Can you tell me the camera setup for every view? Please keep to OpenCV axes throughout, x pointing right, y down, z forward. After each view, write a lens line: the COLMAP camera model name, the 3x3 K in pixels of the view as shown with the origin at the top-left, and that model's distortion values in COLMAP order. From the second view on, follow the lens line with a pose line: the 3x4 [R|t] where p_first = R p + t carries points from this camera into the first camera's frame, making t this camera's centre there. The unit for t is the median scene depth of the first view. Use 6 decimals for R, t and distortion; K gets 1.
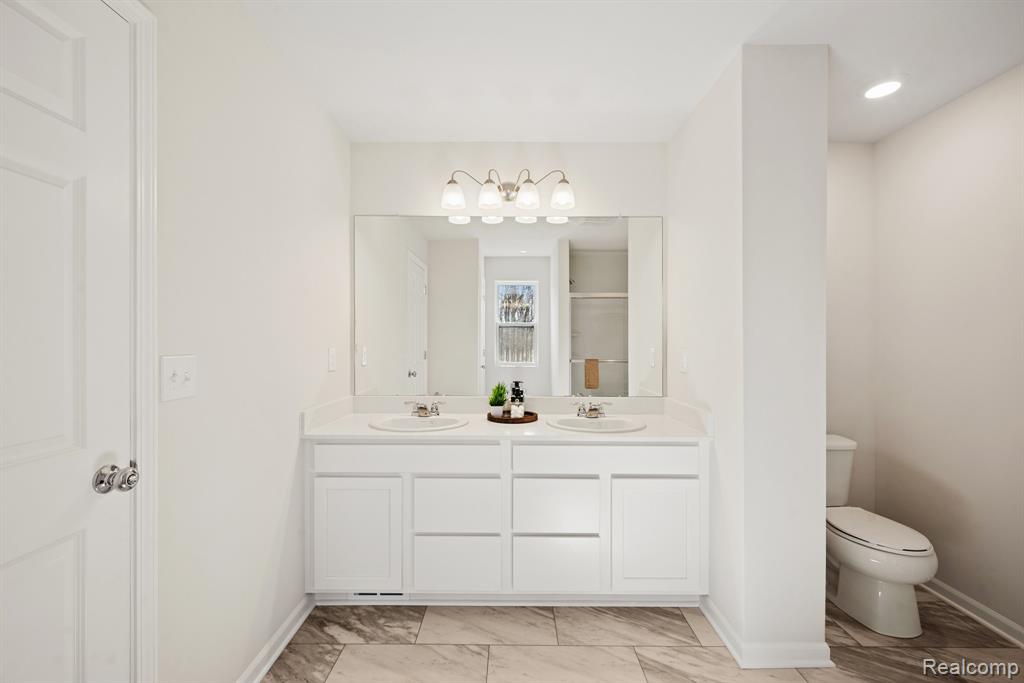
lens RADIAL K [[409.0, 0, 506.4], [0, 409.0, 338.6], [0, 0, 1]] dist [0.000260, -0.000114]
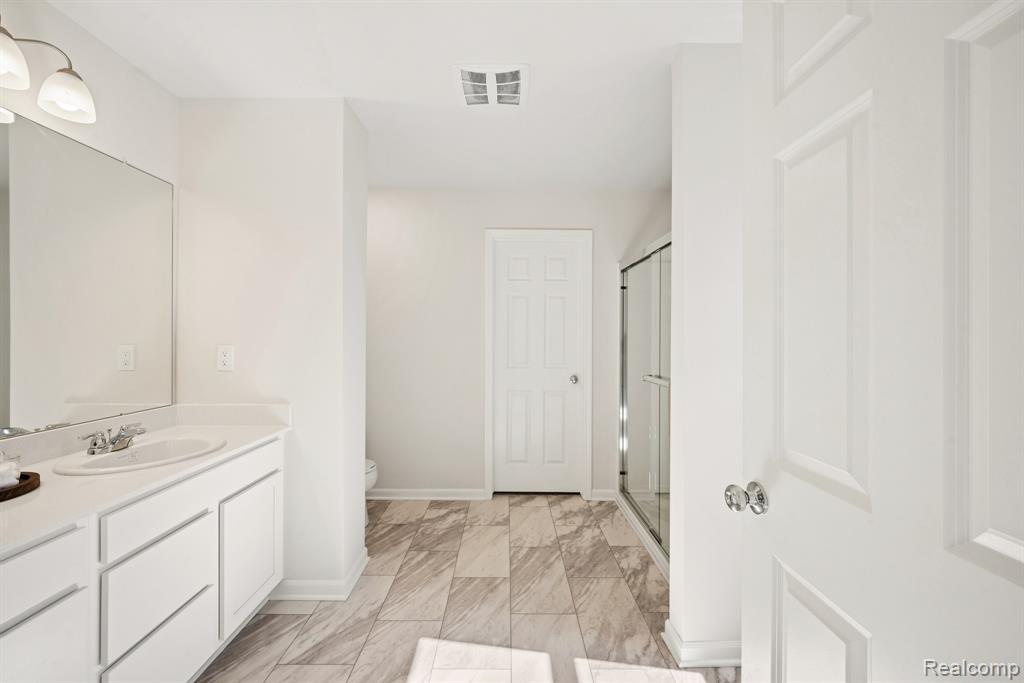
lens RADIAL K [[409.0, 0, 506.4], [0, 409.0, 338.6], [0, 0, 1]] dist [0.000260, -0.000114]
pose [[0.005498, -0.006866, 0.999961, -0.582381], [-0.010584, 0.999920, 0.006924, -0.003065], [-0.999929, -0.010621, 0.005425, 0.453590]]
